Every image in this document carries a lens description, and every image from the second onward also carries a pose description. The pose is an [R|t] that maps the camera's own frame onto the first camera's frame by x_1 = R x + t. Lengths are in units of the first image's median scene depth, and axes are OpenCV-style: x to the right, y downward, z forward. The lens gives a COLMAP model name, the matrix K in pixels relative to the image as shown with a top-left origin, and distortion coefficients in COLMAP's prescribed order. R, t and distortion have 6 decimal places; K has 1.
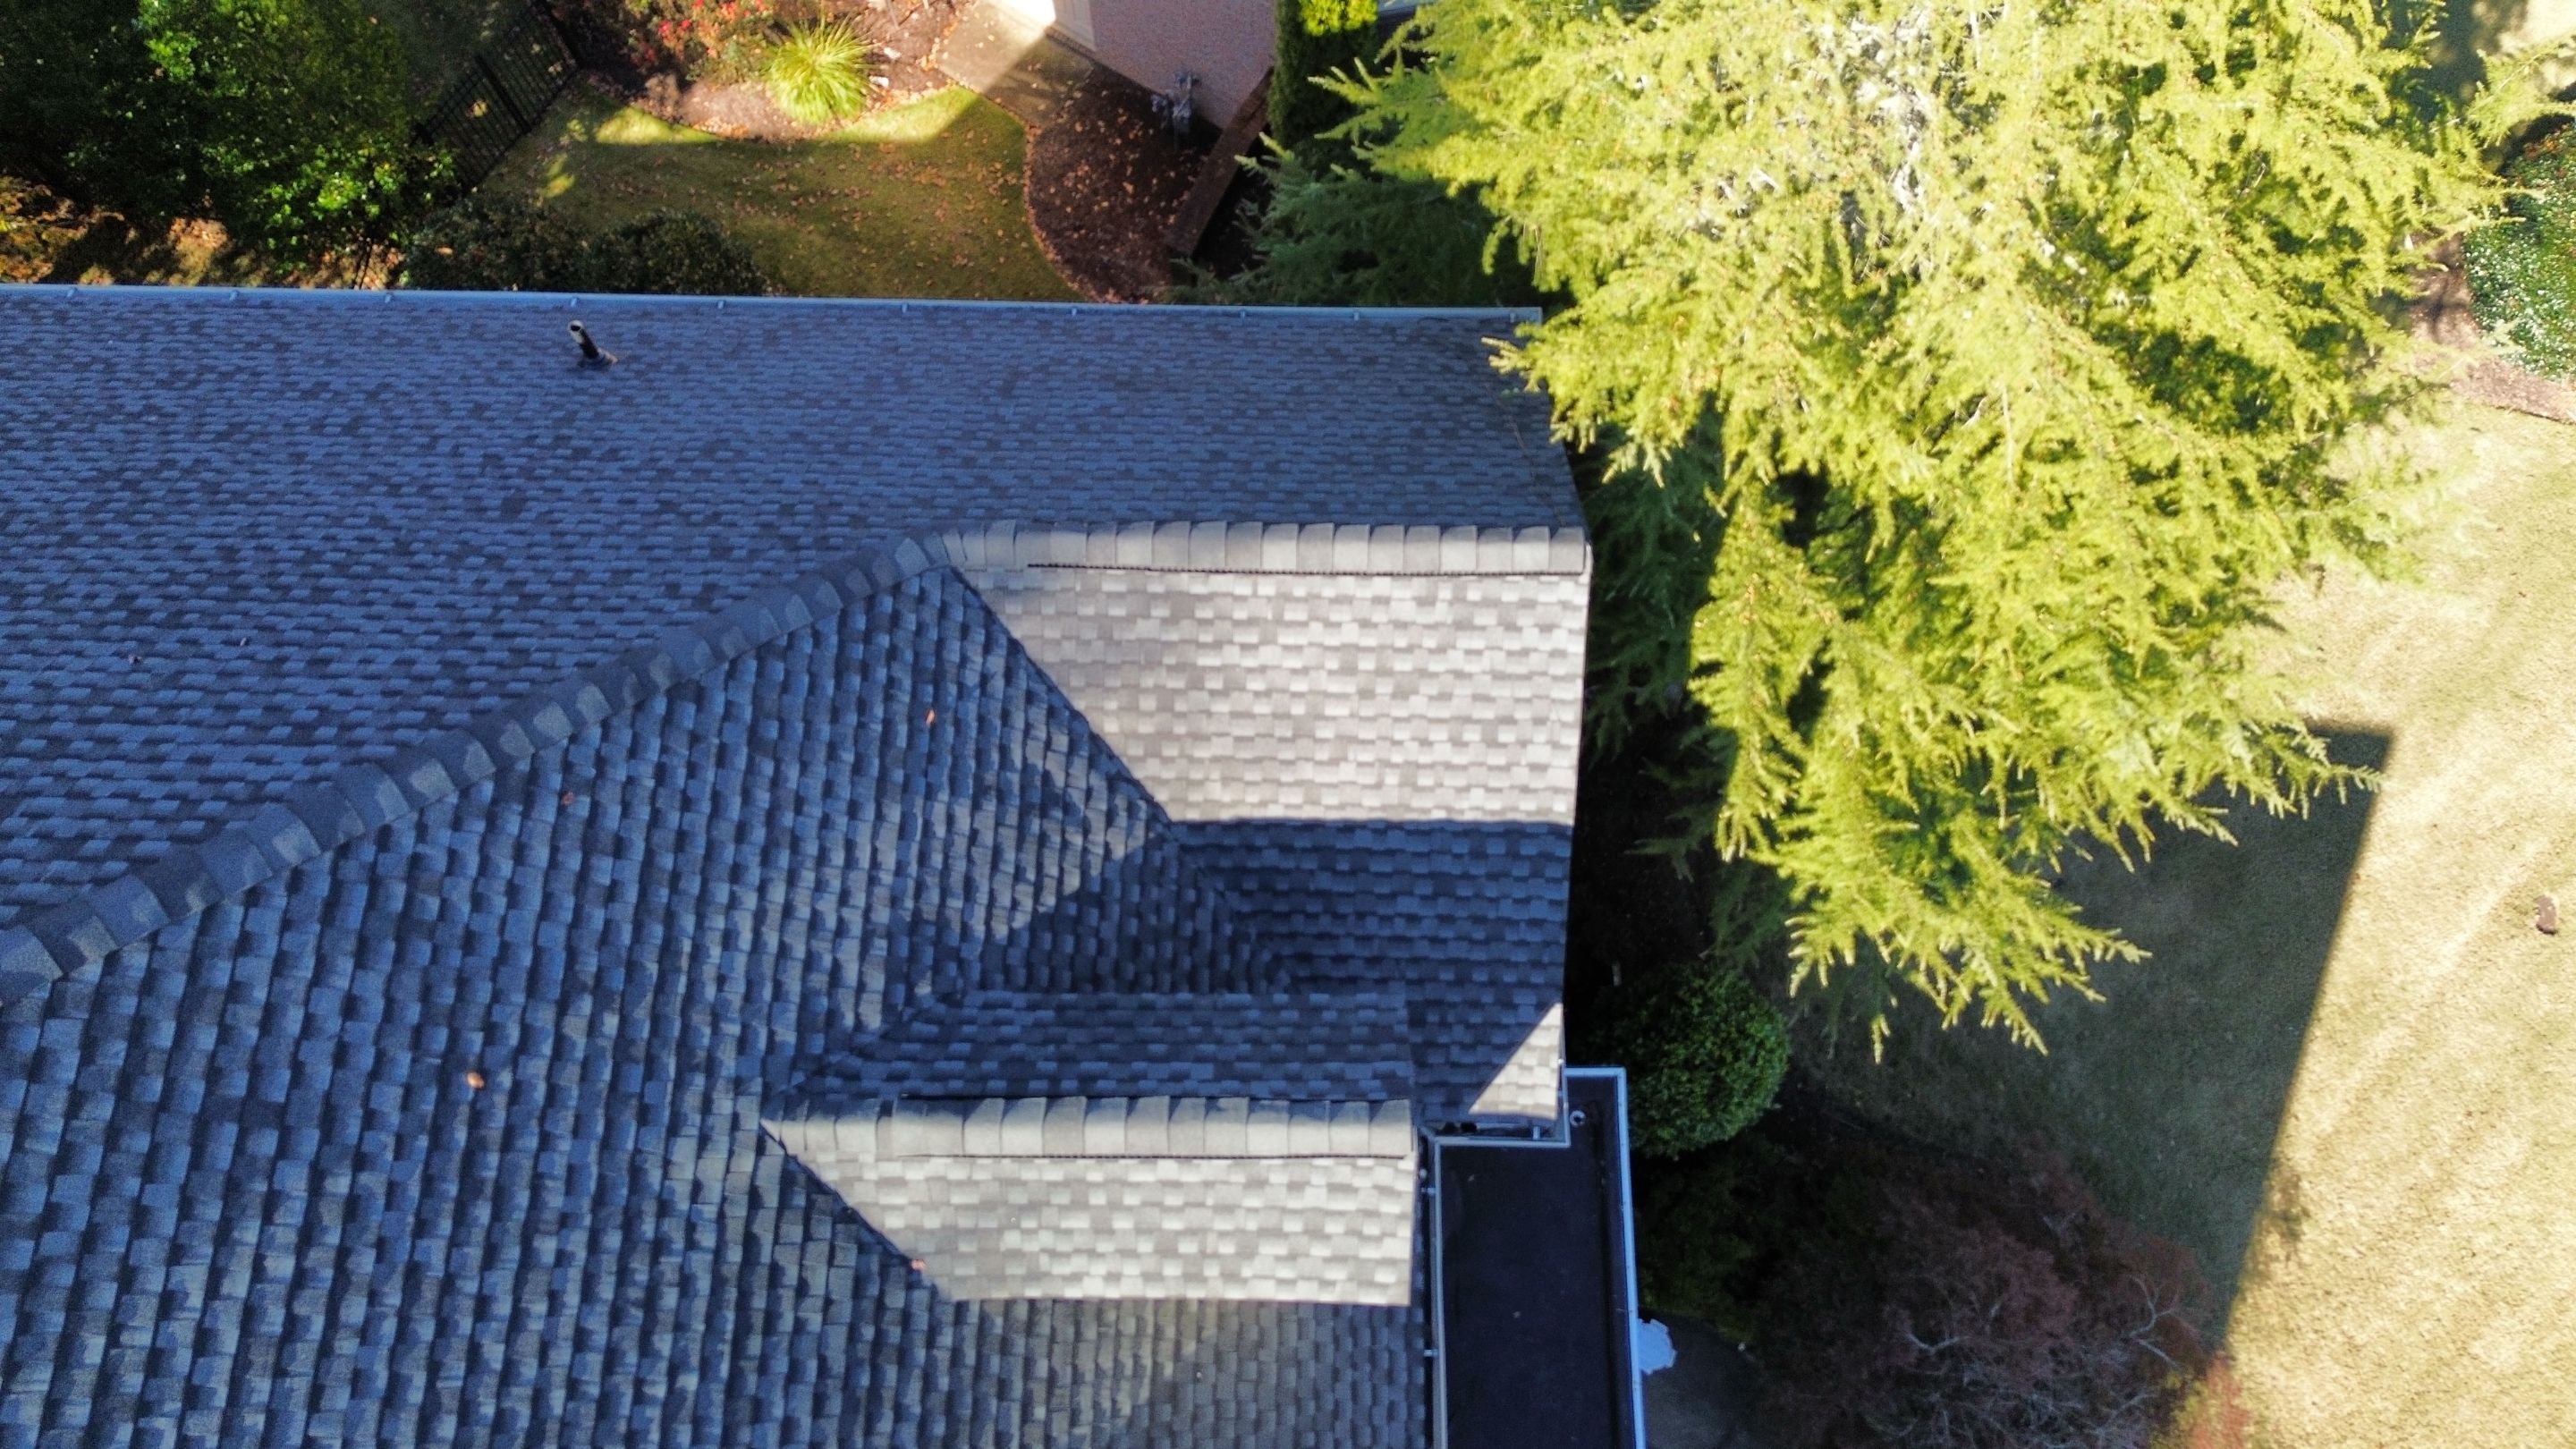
lens RADIAL K [[1802.4, 0, 1298.1], [0, 1802.4, 715.0], [0, 0, 1]] dist [0.082369, -0.070132]
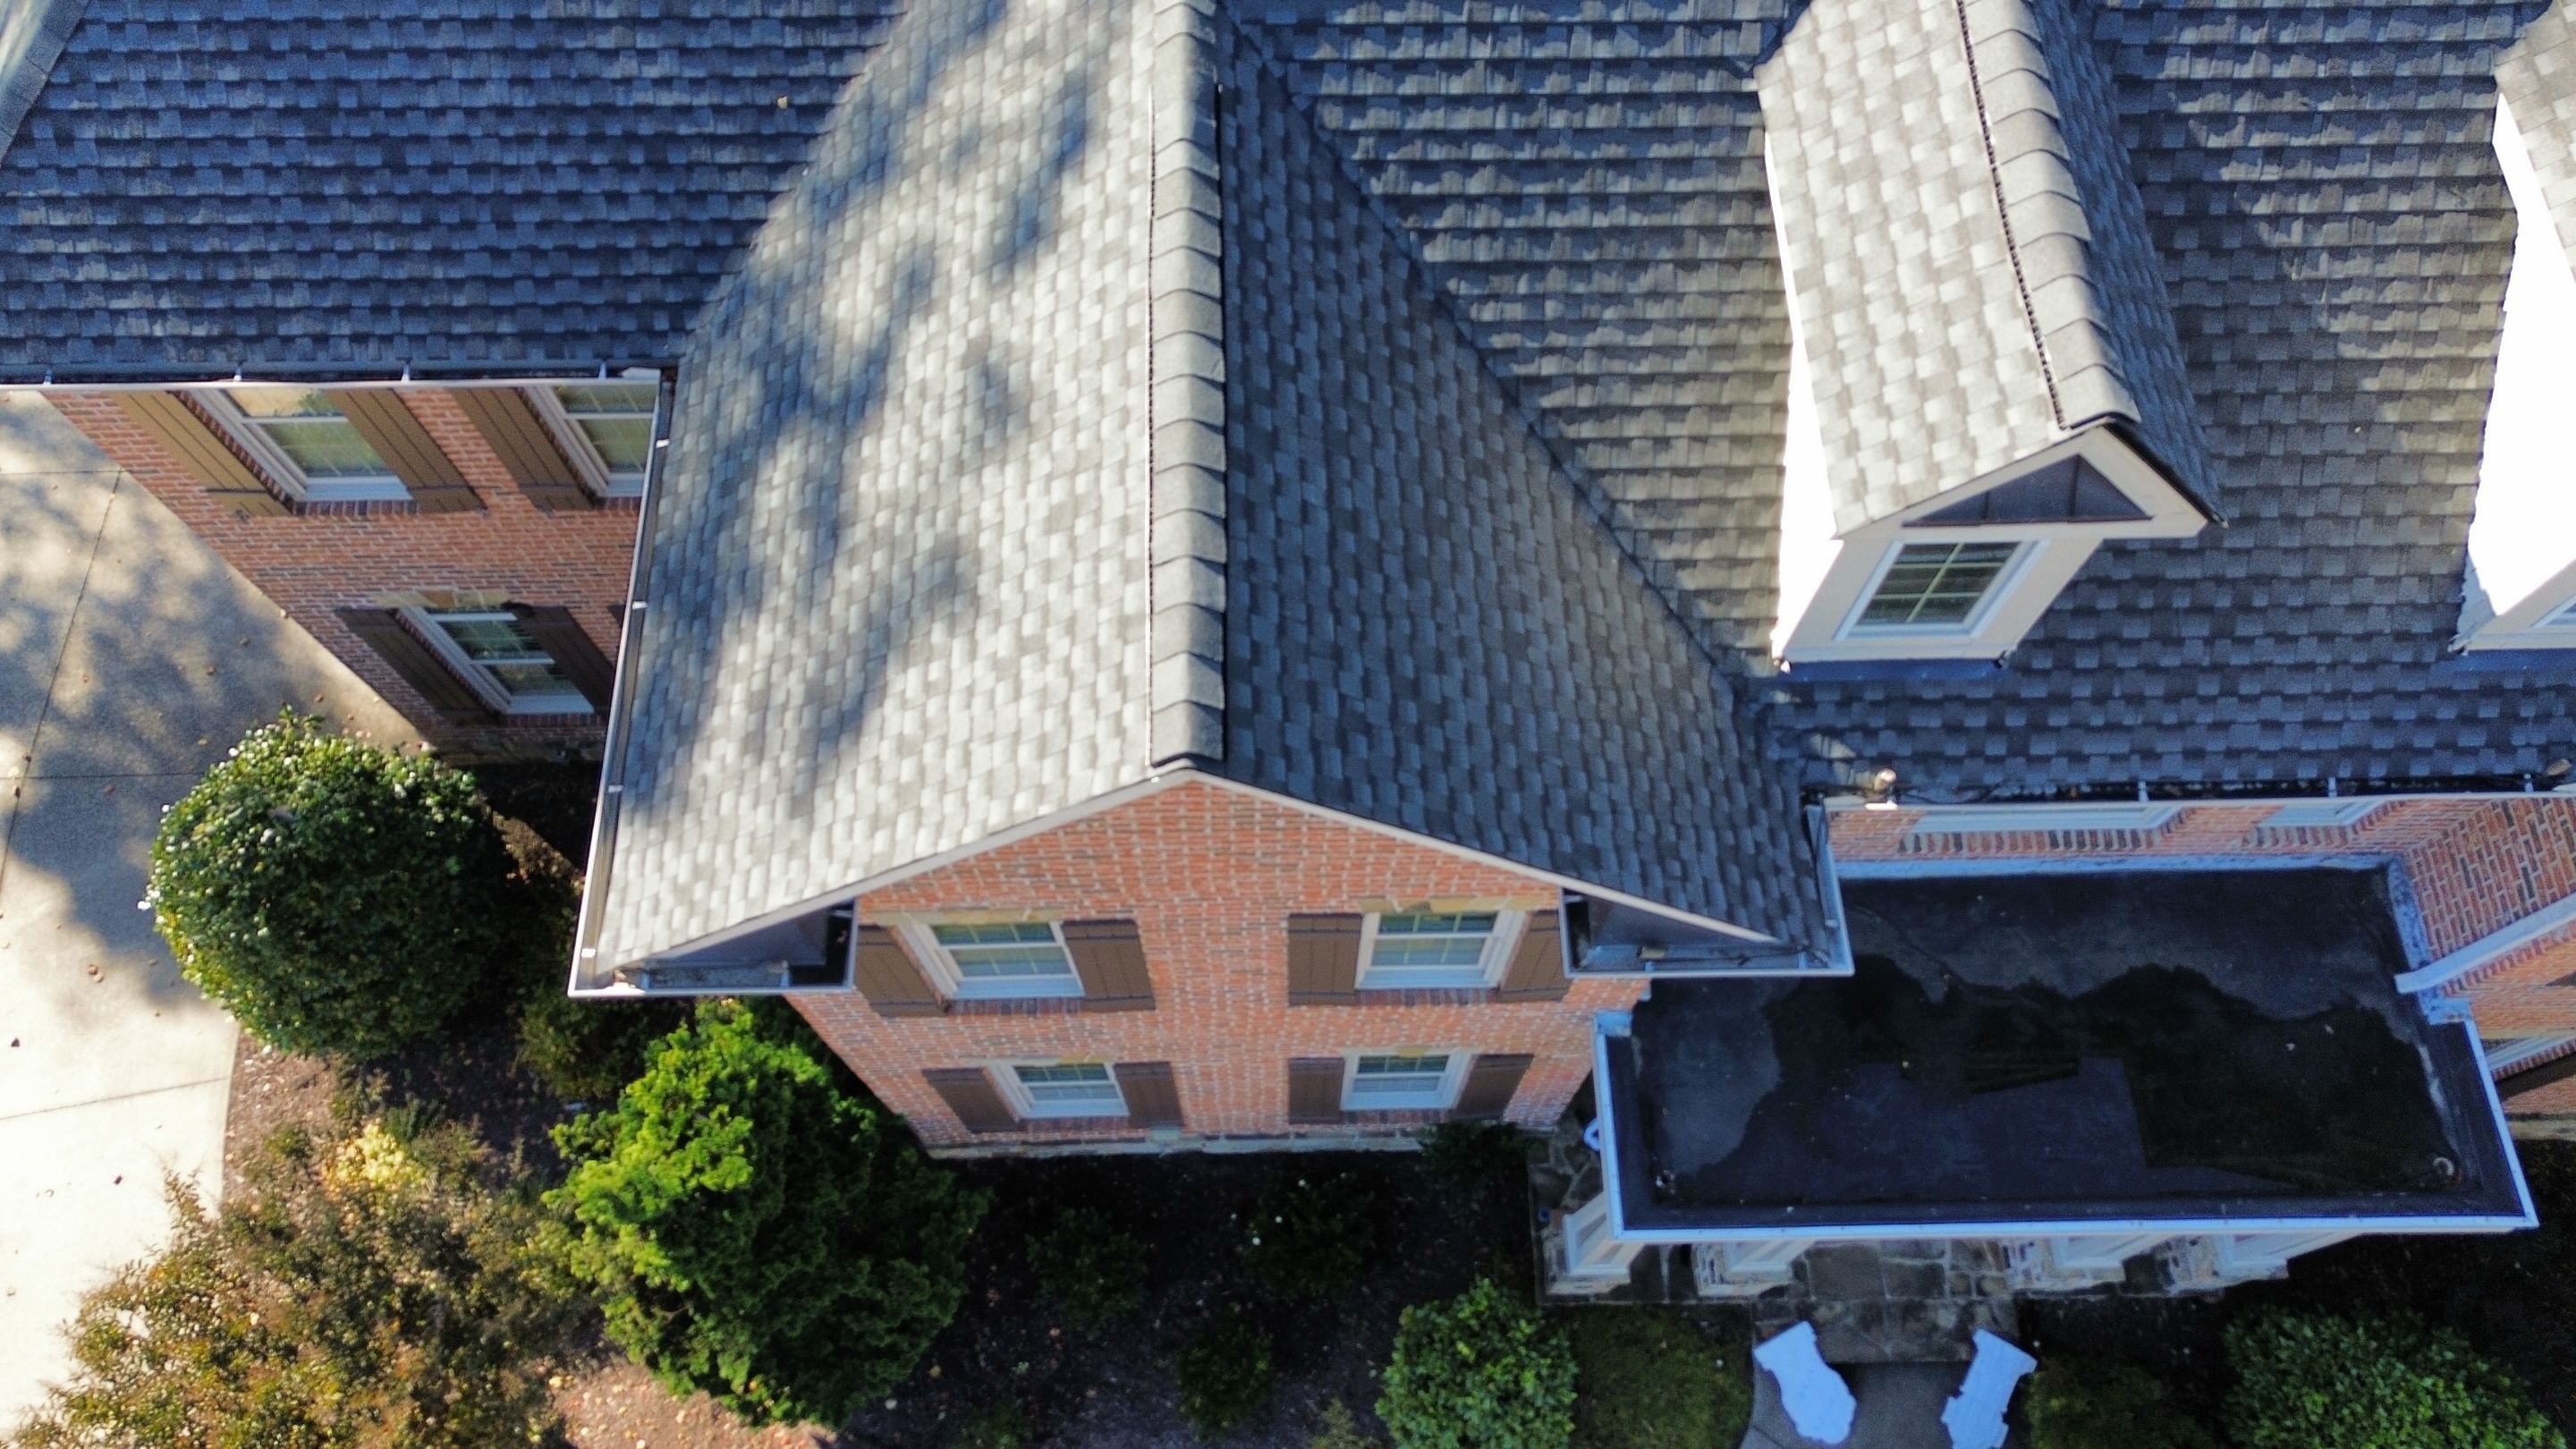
lens RADIAL K [[1802.4, 0, 1278.7], [0, 1802.4, 720.0], [0, 0, 1]] dist [0.082369, -0.070132]
pose [[0.032157, 0.912356, -0.408133, 0.449653], [-0.945270, 0.160420, 0.284131, 0.686014], [0.324701, 0.376659, 0.867581, 0.160544]]
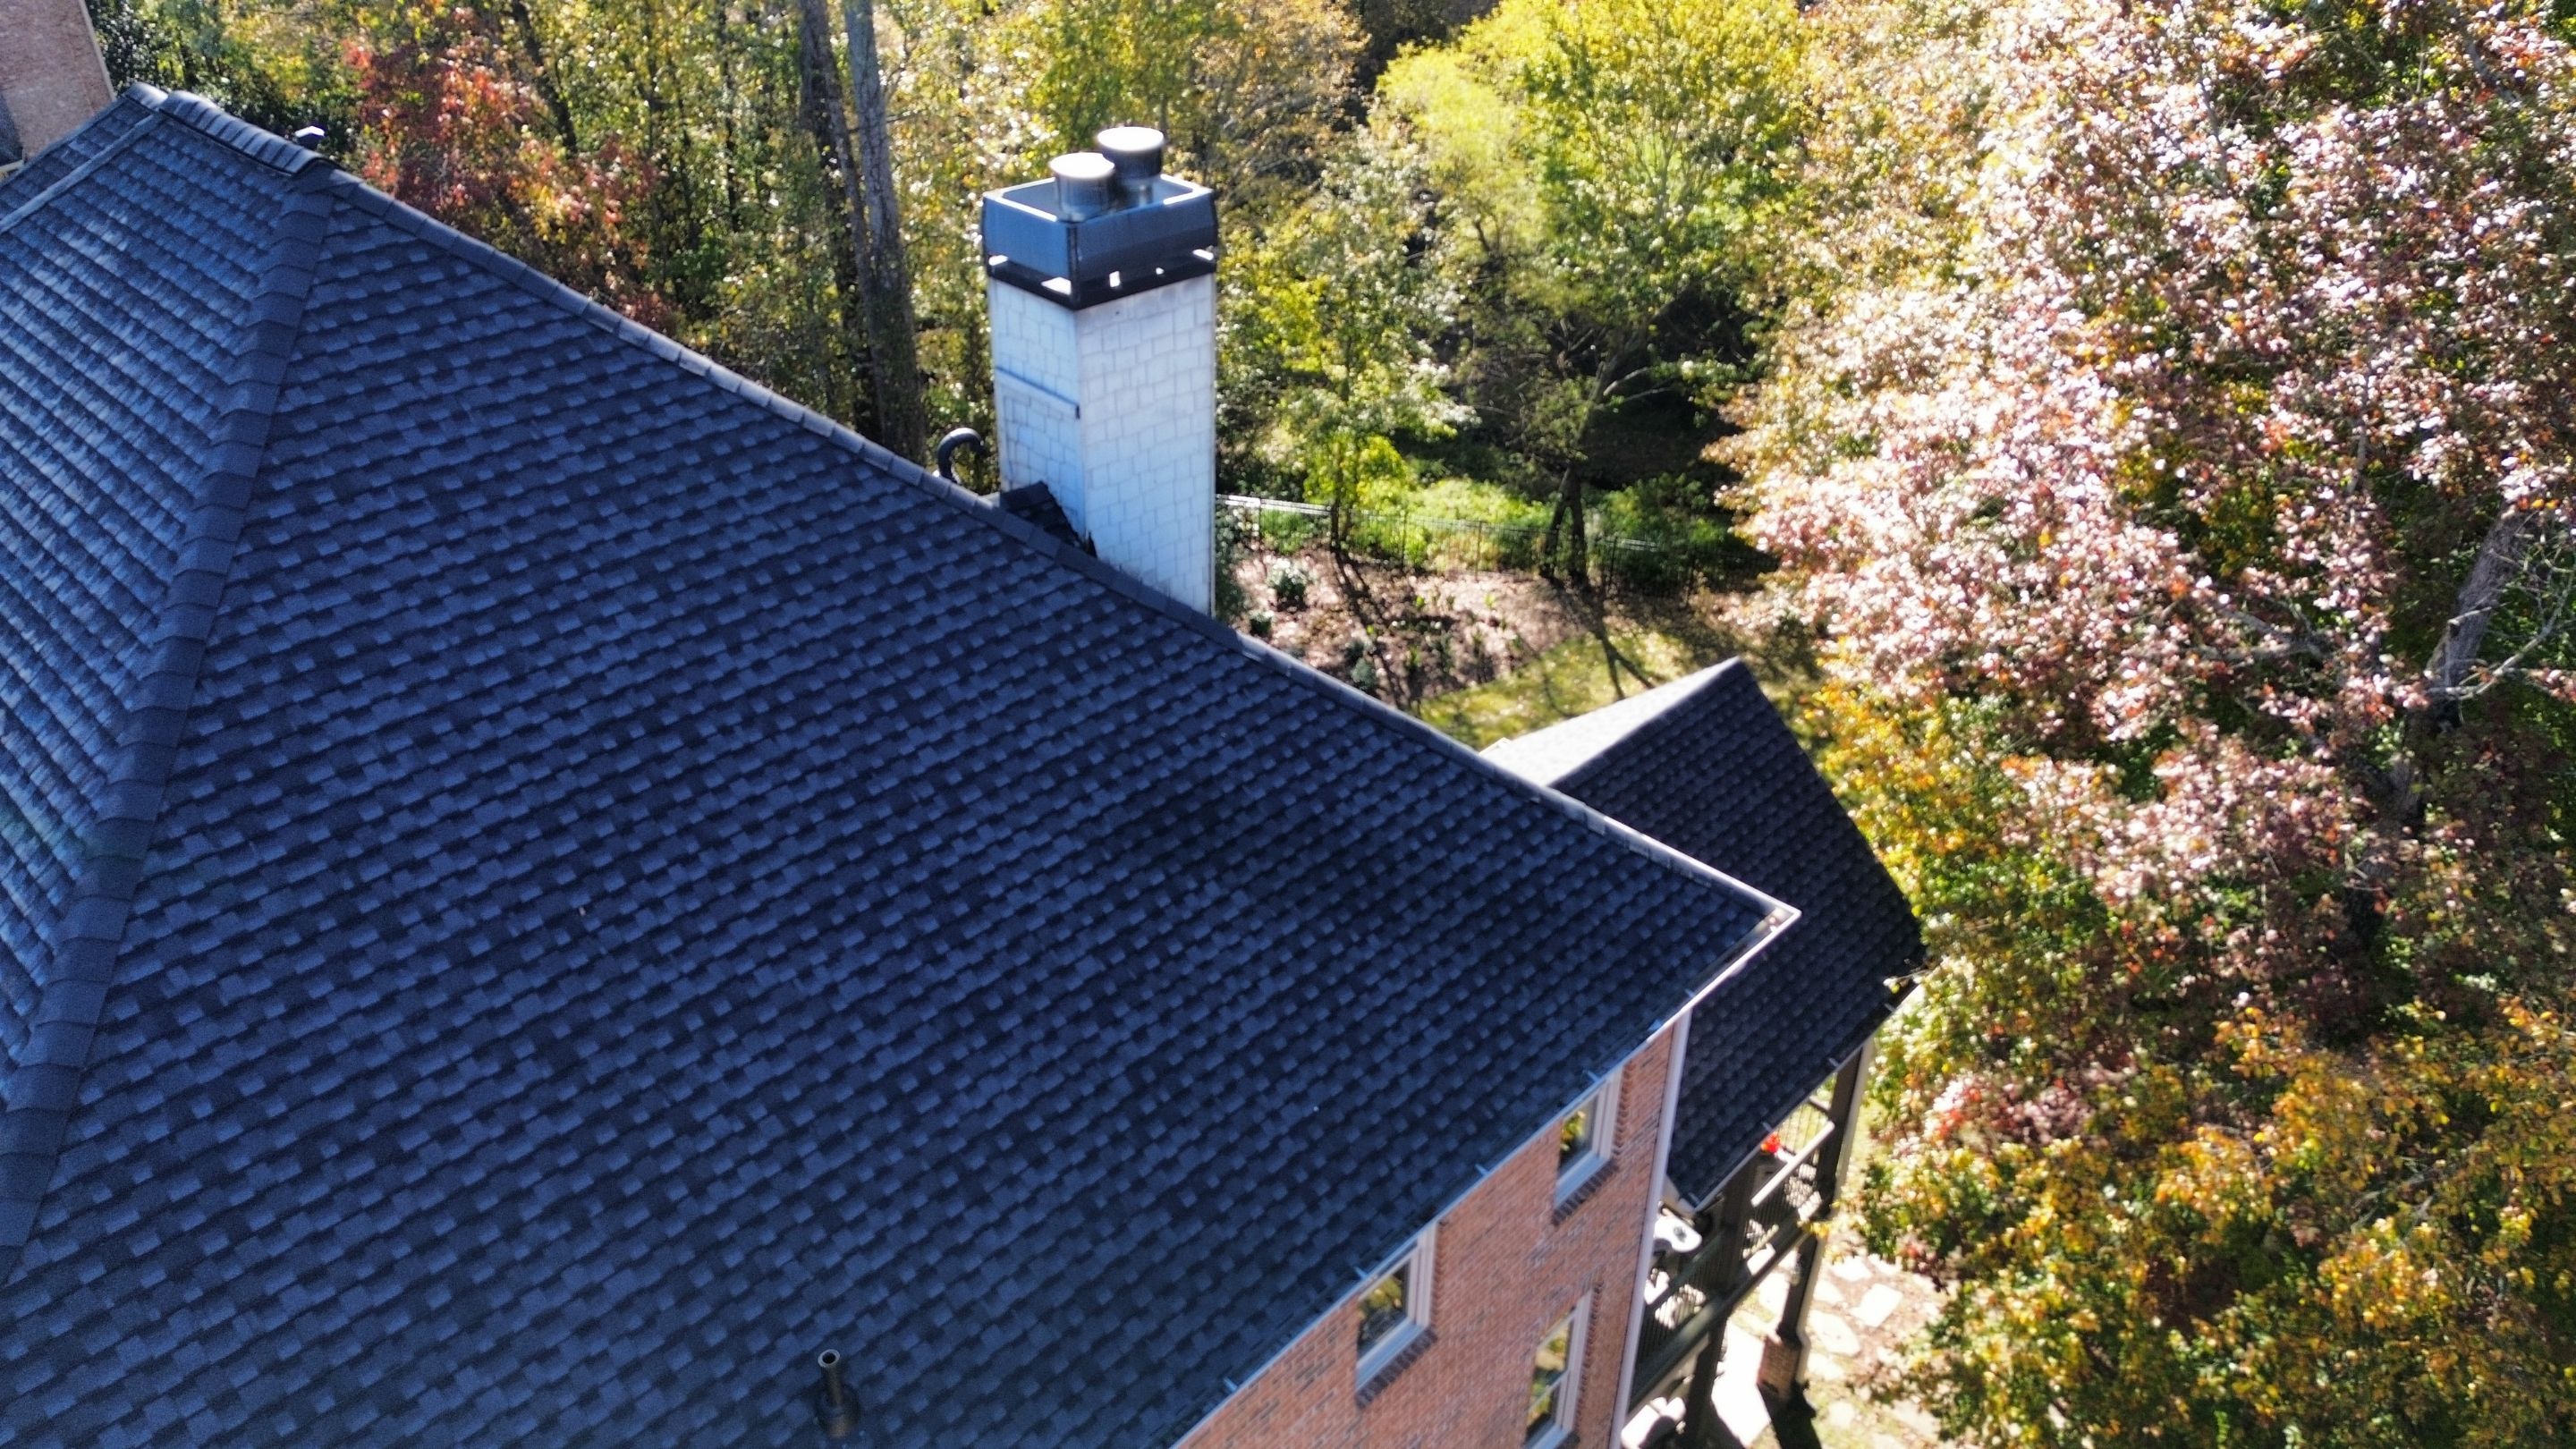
lens RADIAL K [[1802.4, 0, 1311.4], [0, 1802.4, 744.1], [0, 0, 1]] dist [0.082369, -0.070132]
pose [[-0.680064, 0.384123, -0.624470, -0.206559], [-0.698834, -0.082082, 0.710559, -1.170161], [0.221684, 0.919626, 0.324260, 0.759932]]
